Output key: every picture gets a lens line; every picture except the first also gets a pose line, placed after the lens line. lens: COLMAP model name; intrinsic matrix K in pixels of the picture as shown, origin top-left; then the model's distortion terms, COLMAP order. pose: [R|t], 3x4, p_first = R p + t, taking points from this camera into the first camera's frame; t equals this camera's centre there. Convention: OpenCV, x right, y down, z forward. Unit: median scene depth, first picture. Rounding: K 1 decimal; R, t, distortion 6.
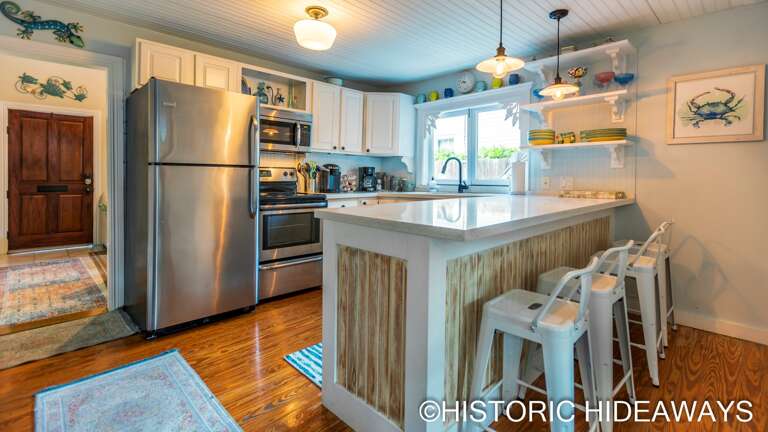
lens RADIAL K [[345.4, 0, 384.4], [0, 345.4, 181.7], [0, 0, 1]] dist [0.000308, -0.000084]
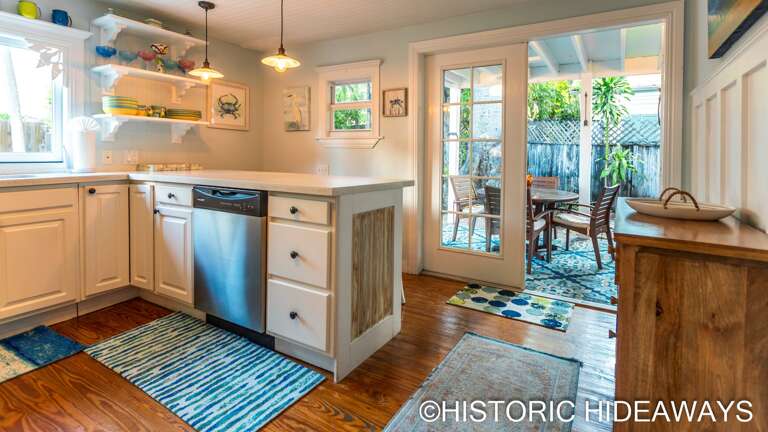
lens RADIAL K [[374.8, 0, 382.9], [0, 374.8, 161.4], [0, 0, 1]] dist [0.002045, 0.000598]
pose [[-0.234659, -0.022361, 0.971821, -0.583495], [0.001280, 0.999727, 0.023312, -0.006917], [-0.972077, 0.006714, -0.234566, 0.528507]]
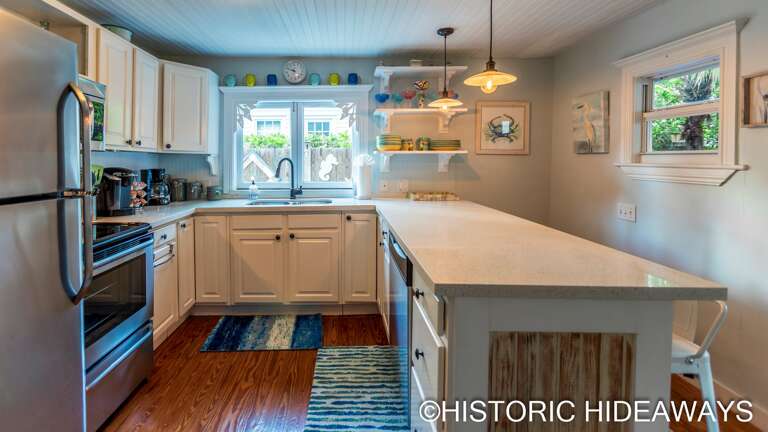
lens RADIAL K [[355.2, 0, 334.5], [0, 355.2, 170.6], [0, 0, 1]] dist [0.003267, 0.000199]
pose [[0.722202, -0.024401, 0.691252, -0.359354], [0.013410, 0.999684, 0.021279, -0.063238], [-0.691552, -0.006098, 0.722301, 0.322626]]
